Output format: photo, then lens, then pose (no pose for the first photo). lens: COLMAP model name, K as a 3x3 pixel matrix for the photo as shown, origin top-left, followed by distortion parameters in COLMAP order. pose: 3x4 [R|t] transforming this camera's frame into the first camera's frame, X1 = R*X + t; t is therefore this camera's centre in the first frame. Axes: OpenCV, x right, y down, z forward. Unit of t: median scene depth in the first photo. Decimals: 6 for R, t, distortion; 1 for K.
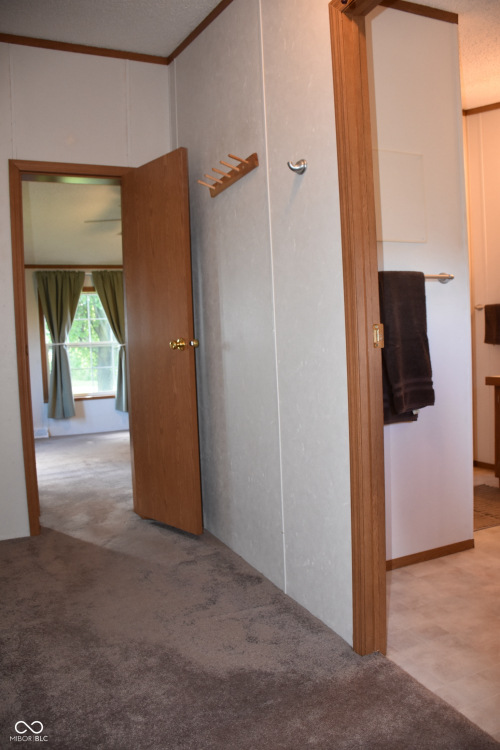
lens RADIAL K [[586.8, 0, 250.0], [0, 586.8, 375.0], [0, 0, 1]] dist [-0.154093, 0.106142]
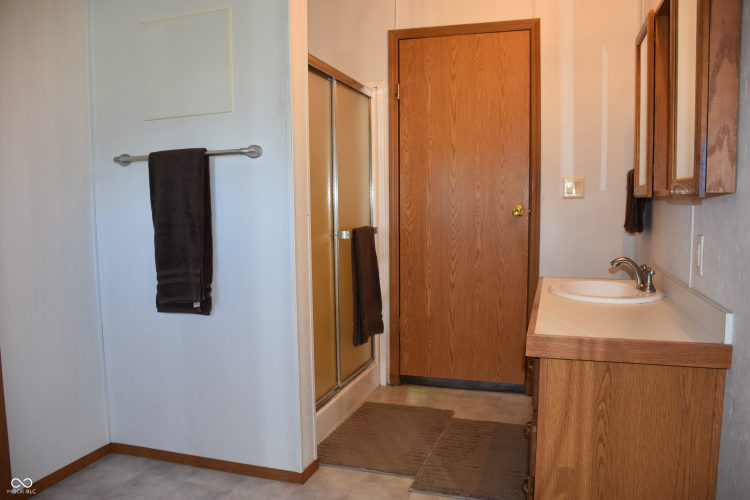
lens RADIAL K [[586.8, 0, 375.0], [0, 586.8, 250.0], [0, 0, 1]] dist [-0.154093, 0.106142]
pose [[0.751271, 0.092993, -0.653409, 1.073197], [-0.060017, 0.995548, 0.072680, -0.102744], [0.657259, -0.015387, 0.753508, 0.506147]]
